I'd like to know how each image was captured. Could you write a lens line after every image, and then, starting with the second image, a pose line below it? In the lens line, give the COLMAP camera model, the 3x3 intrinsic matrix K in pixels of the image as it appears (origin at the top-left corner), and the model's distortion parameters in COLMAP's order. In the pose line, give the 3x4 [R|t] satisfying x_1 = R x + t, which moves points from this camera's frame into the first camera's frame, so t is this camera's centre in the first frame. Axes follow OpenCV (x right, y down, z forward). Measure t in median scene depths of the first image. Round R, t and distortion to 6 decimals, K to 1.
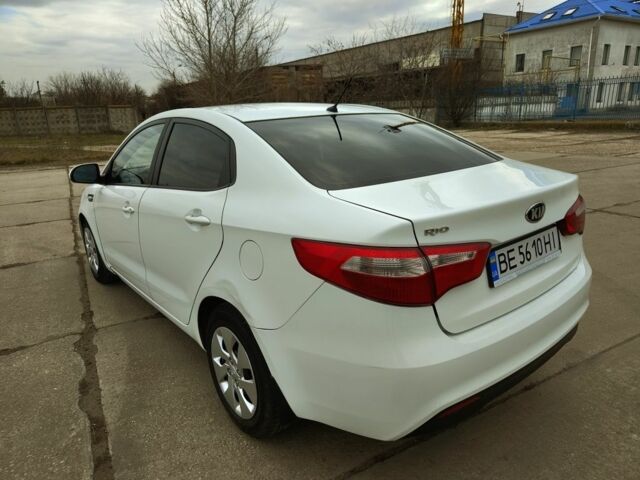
lens RADIAL K [[446.9, 0, 320.0], [0, 446.9, 240.0], [0, 0, 1]] dist [0.000804, 0.004056]
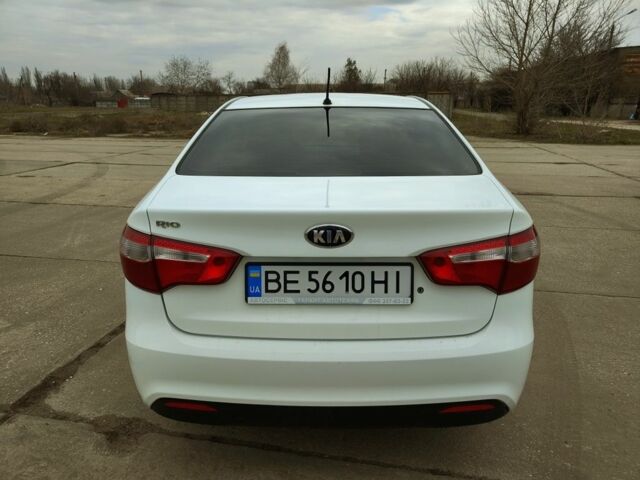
lens RADIAL K [[441.0, 0, 317.5], [0, 441.0, 236.3], [0, 0, 1]] dist [0.010923, 0.002797]
pose [[0.765806, 0.216675, -0.605470, 0.659076], [-0.203000, 0.974838, 0.092101, -0.090136], [0.610191, 0.052379, 0.790521, 0.241476]]
